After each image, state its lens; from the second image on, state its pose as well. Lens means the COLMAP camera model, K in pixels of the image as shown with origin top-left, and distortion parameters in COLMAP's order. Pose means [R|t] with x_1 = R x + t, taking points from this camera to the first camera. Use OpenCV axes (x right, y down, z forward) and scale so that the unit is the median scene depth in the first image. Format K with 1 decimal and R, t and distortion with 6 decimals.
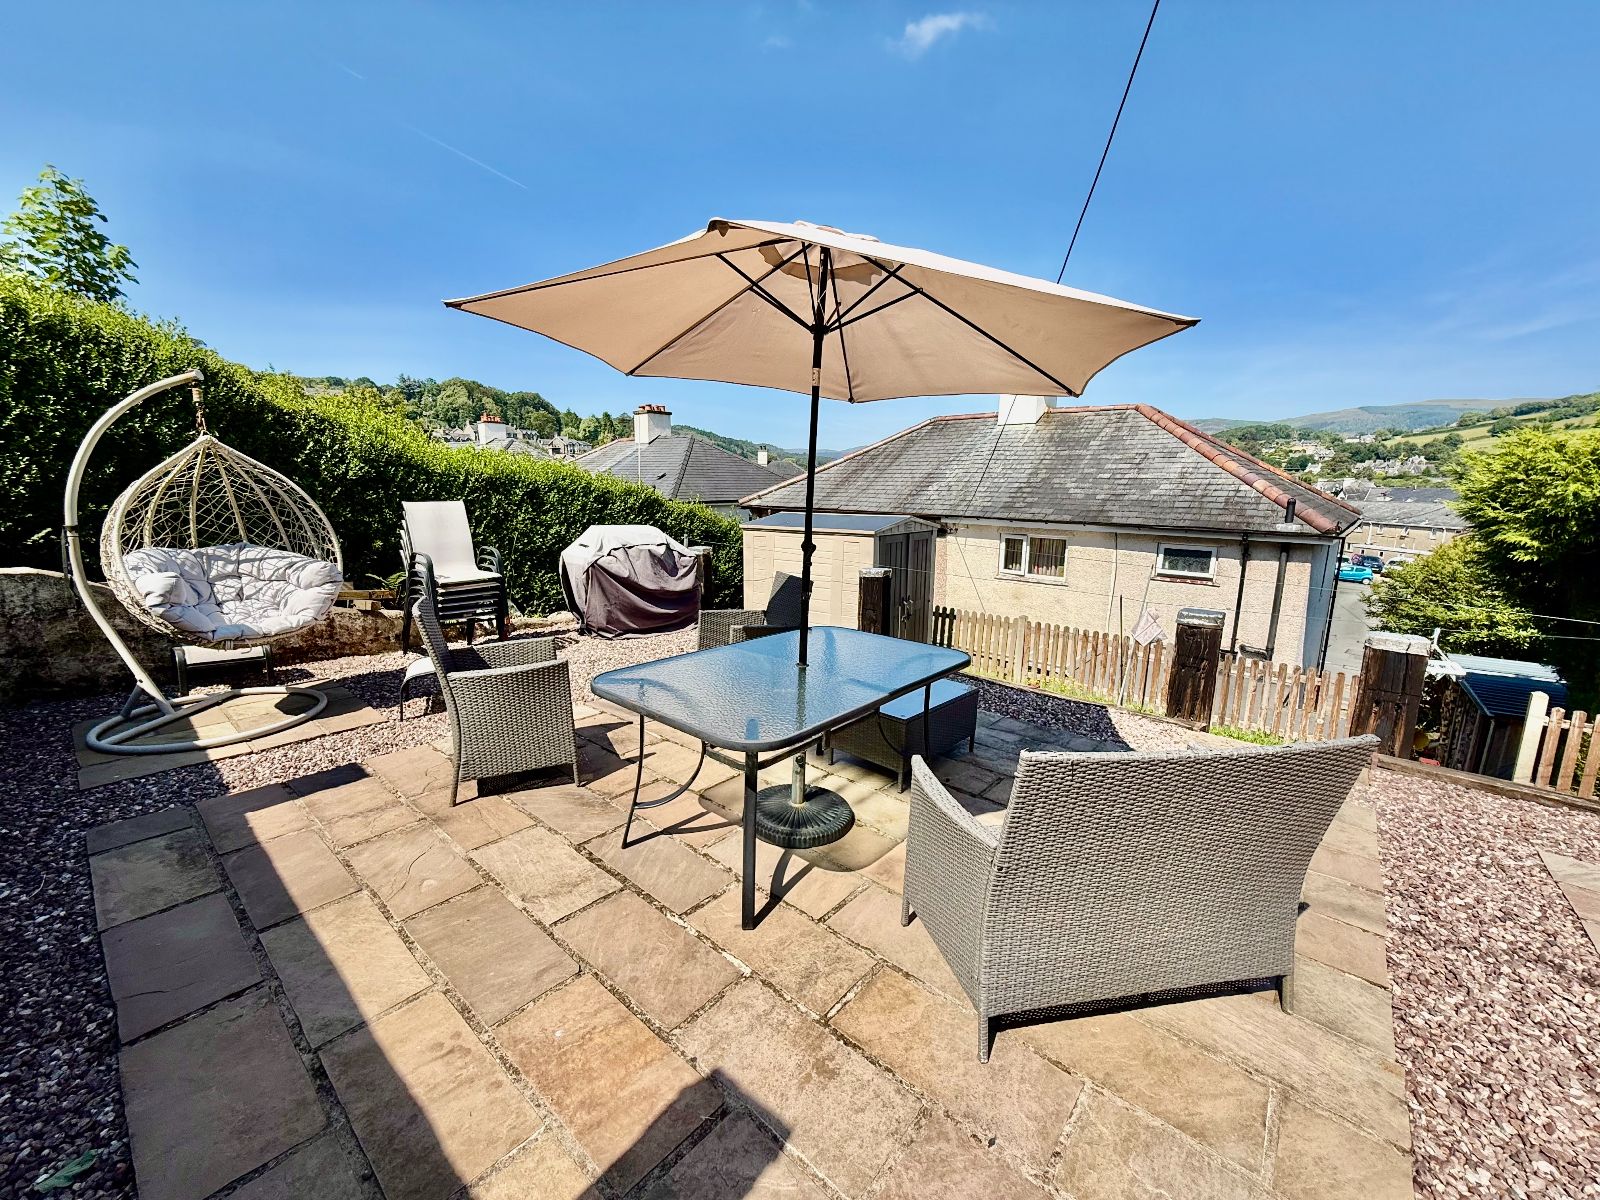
lens RADIAL K [[637.9, 0, 801.9], [0, 637.9, 599.8], [0, 0, 1]] dist [-0.001013, 0.000617]
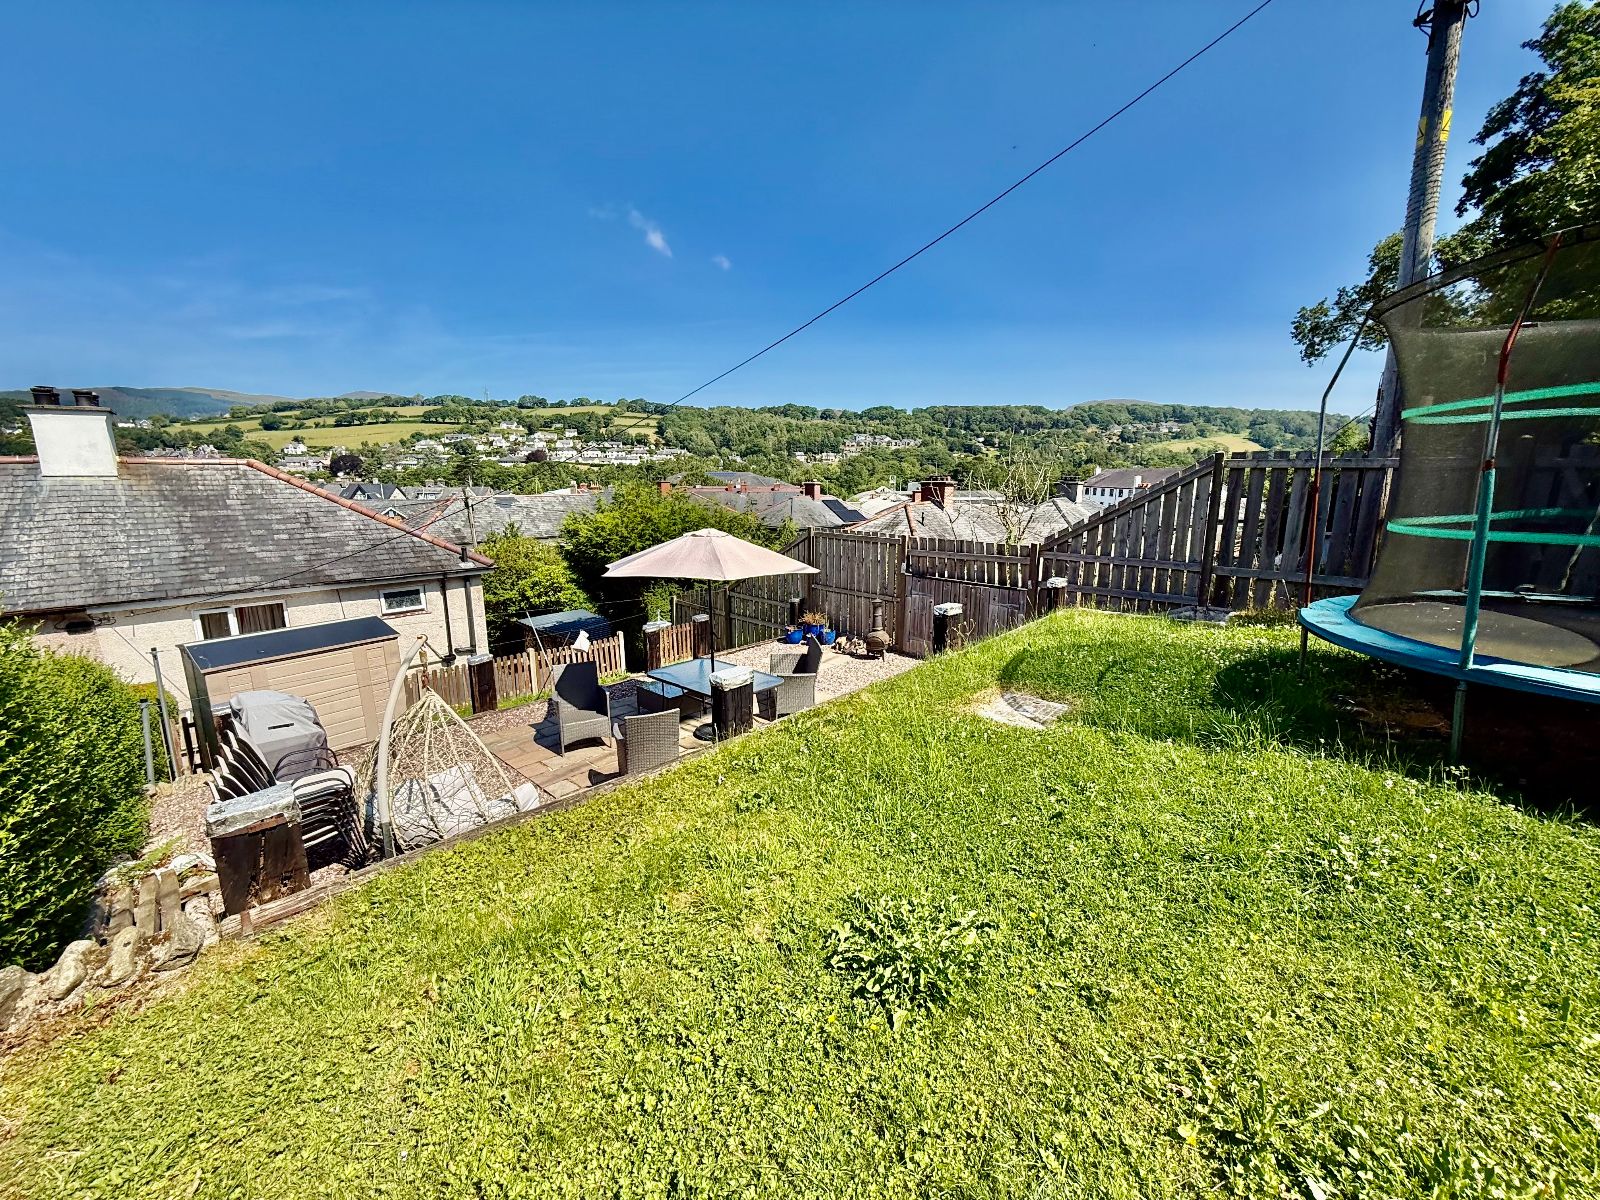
lens RADIAL K [[637.9, 0, 806.0], [0, 637.9, 600.1], [0, 0, 1]] dist [-0.001013, 0.000617]
pose [[0.062072, -0.206742, 0.976425, -1.132904], [0.184894, 0.963760, 0.192306, -0.290919], [-0.980796, 0.168598, 0.098048, 0.122847]]
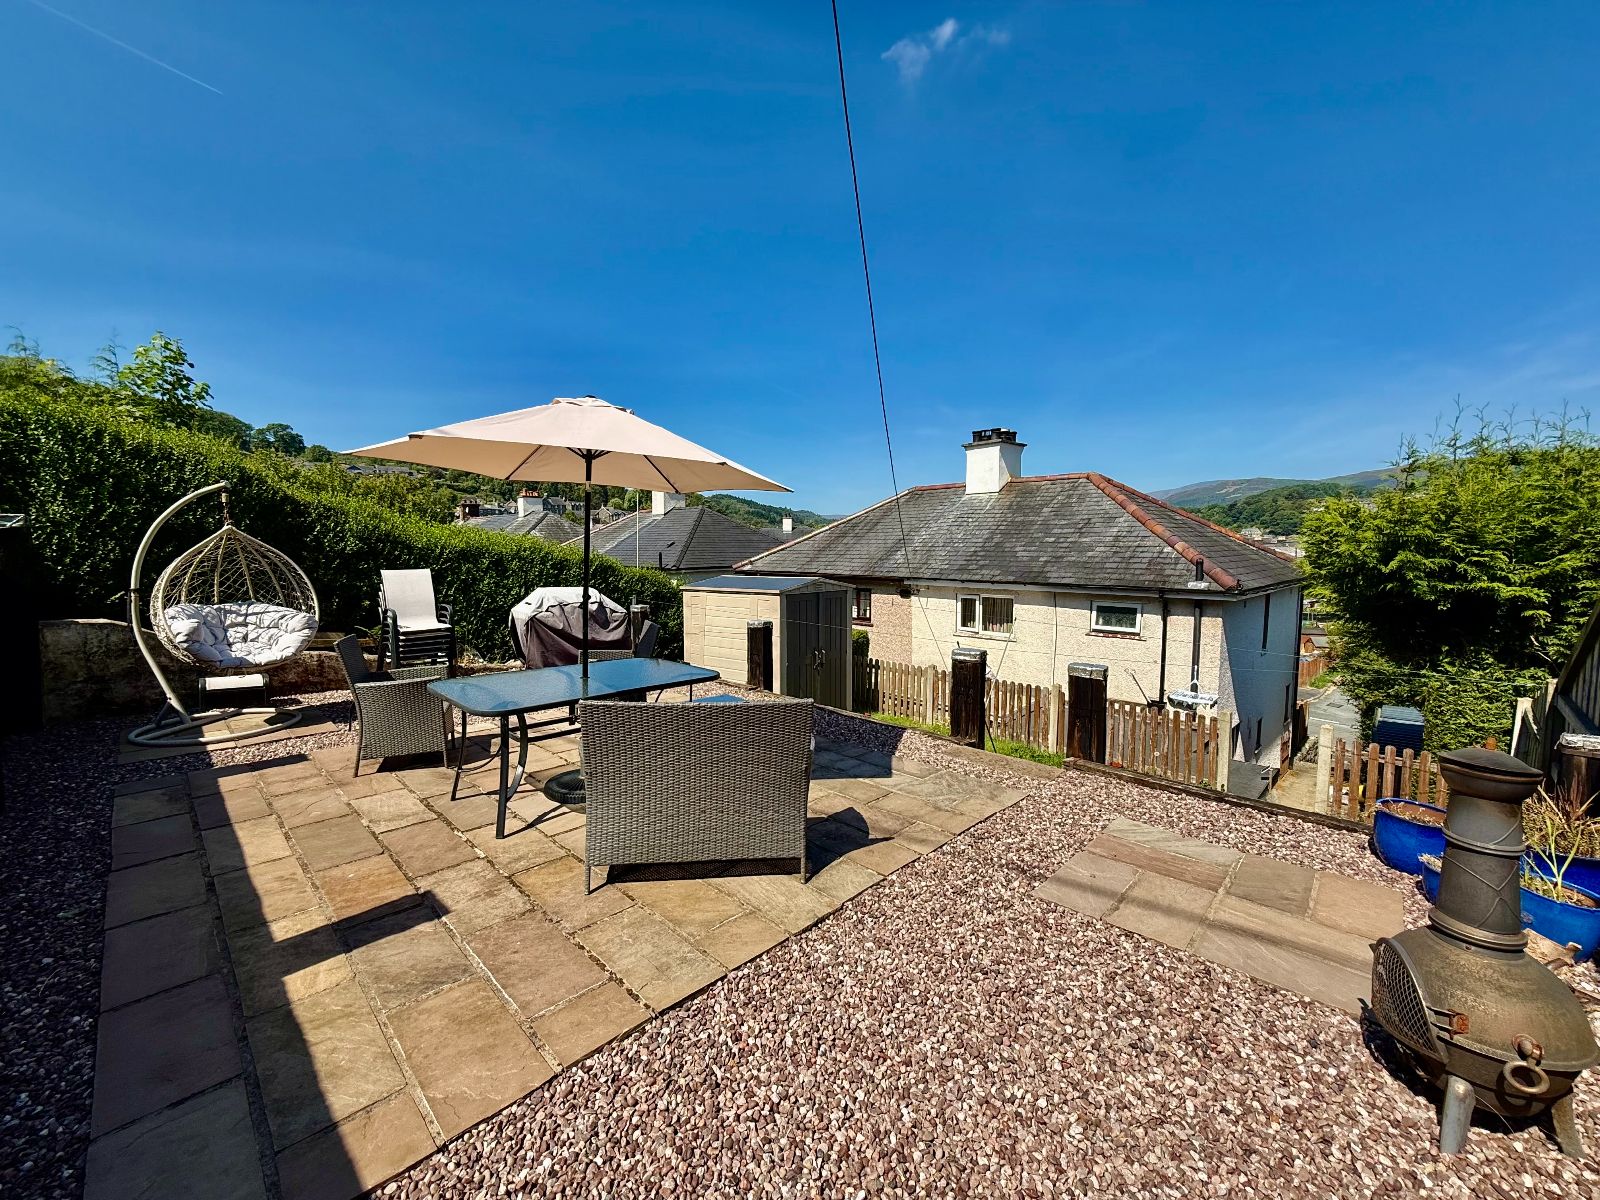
lens RADIAL K [[637.9, 0, 802.0], [0, 637.9, 599.2], [0, 0, 1]] dist [-0.001013, 0.000617]
pose [[0.998059, -0.007404, -0.061838, 0.259099], [0.001107, 0.994859, -0.101260, 0.031758], [0.062269, 0.100995, 0.992936, -0.193361]]
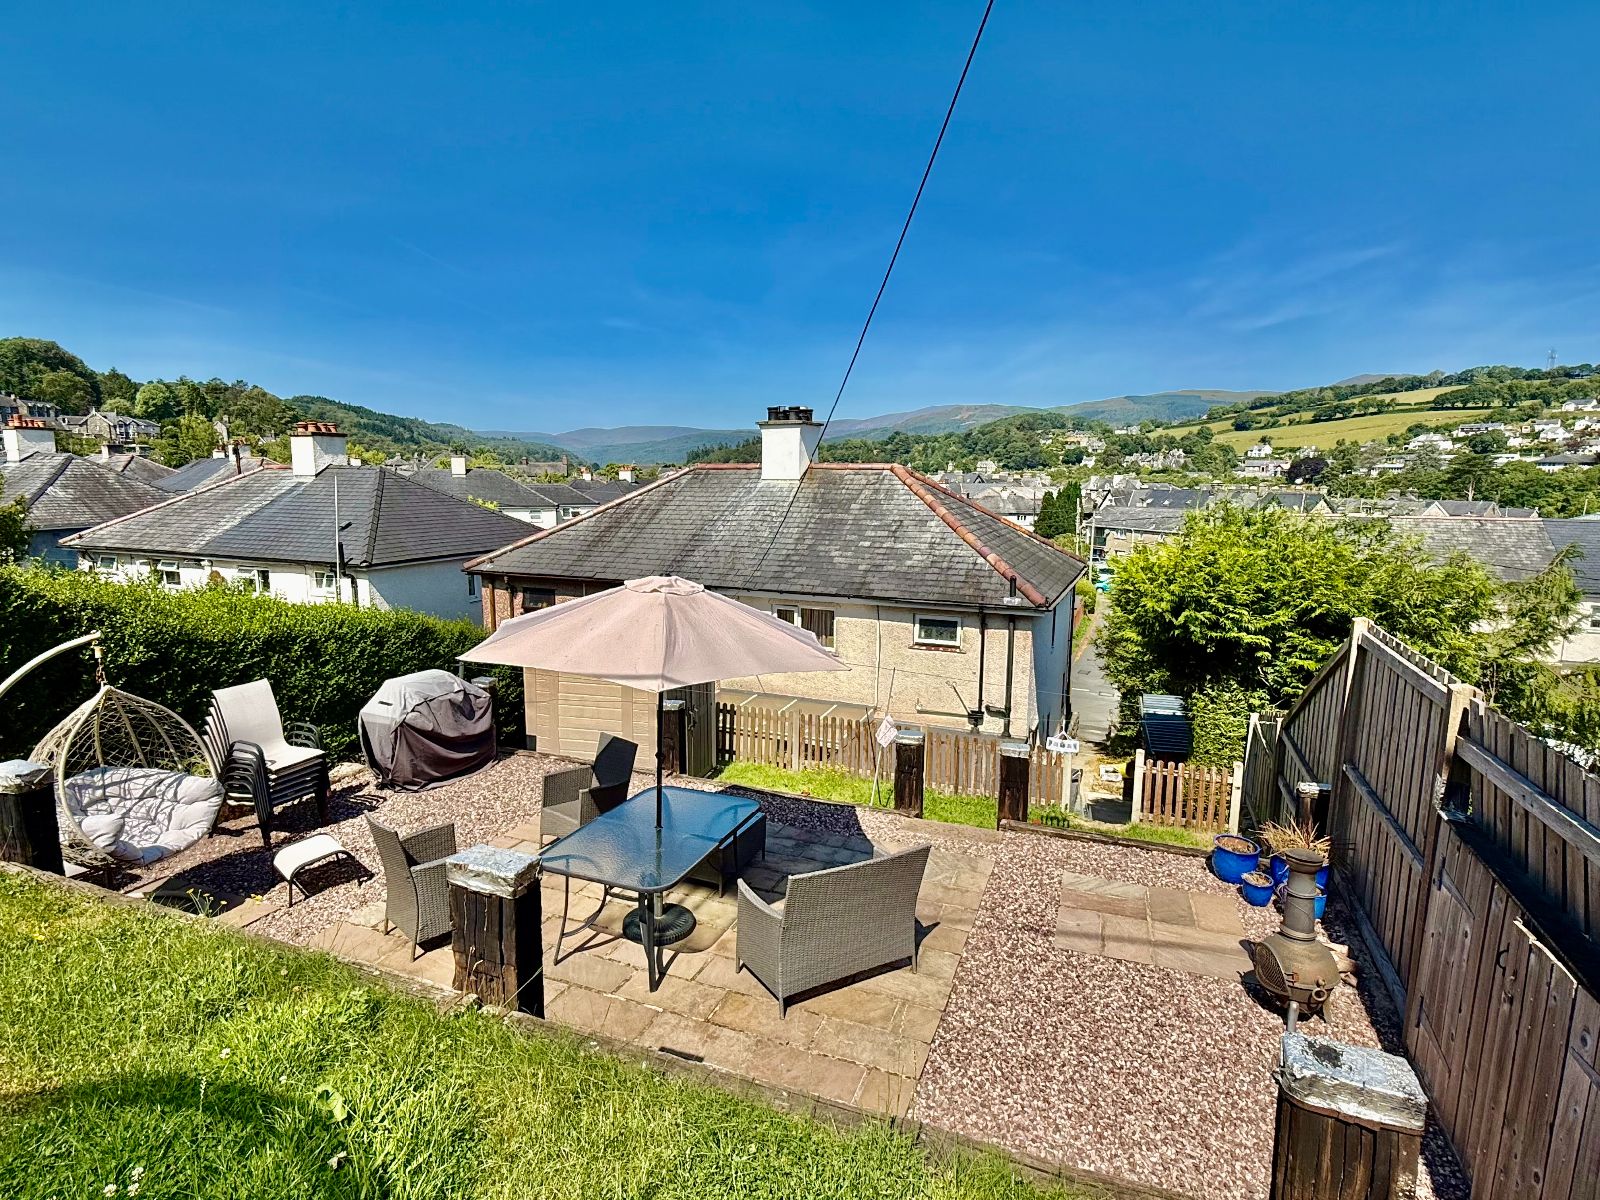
lens RADIAL K [[837.5, 0, 798.5], [0, 837.5, 603.7], [0, 0, 1]] dist [0.002989, -0.000383]
pose [[0.944331, -0.054442, 0.324460, -0.138985], [0.064387, 0.997725, -0.019986, -0.170746], [-0.322634, 0.039764, 0.945688, -0.481963]]
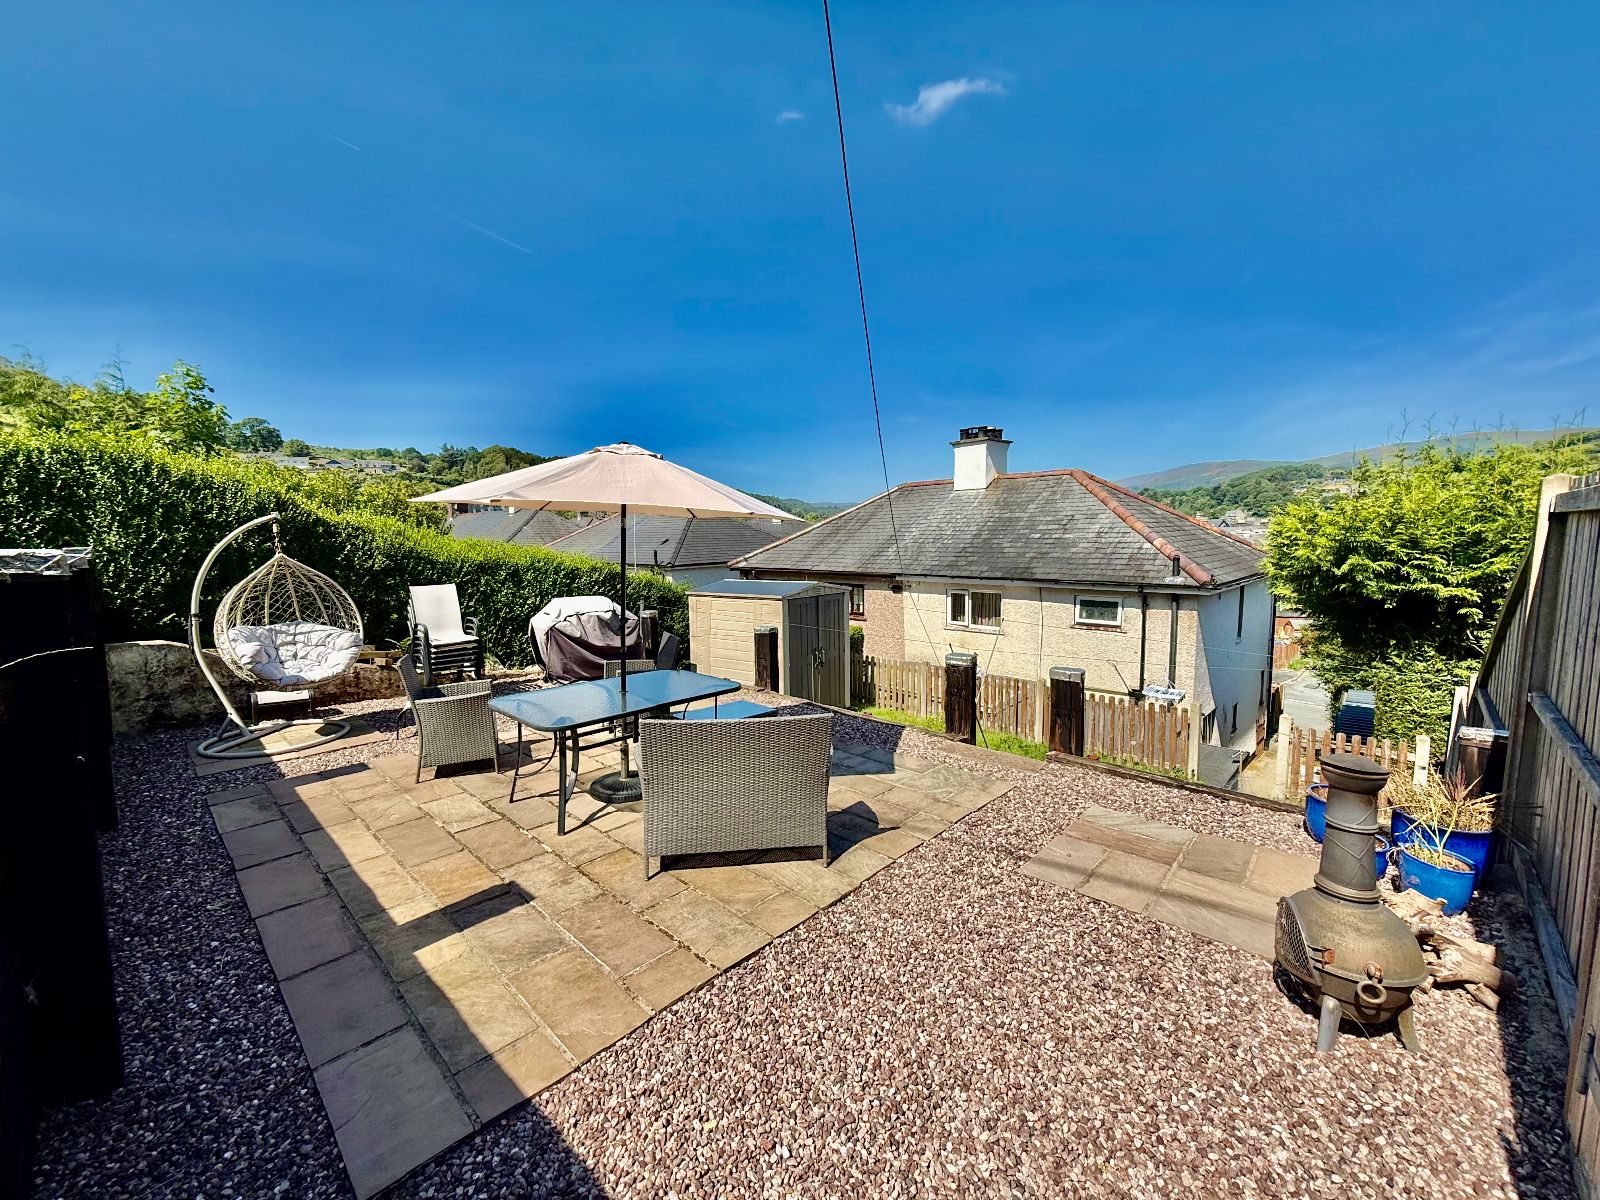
lens RADIAL K [[637.9, 0, 801.6], [0, 637.9, 601.4], [0, 0, 1]] dist [-0.001013, 0.000617]
pose [[0.998682, -0.022972, -0.045902, 0.238628], [0.019259, 0.996629, -0.079749, 0.004483], [0.047579, 0.078760, 0.995758, -0.281510]]
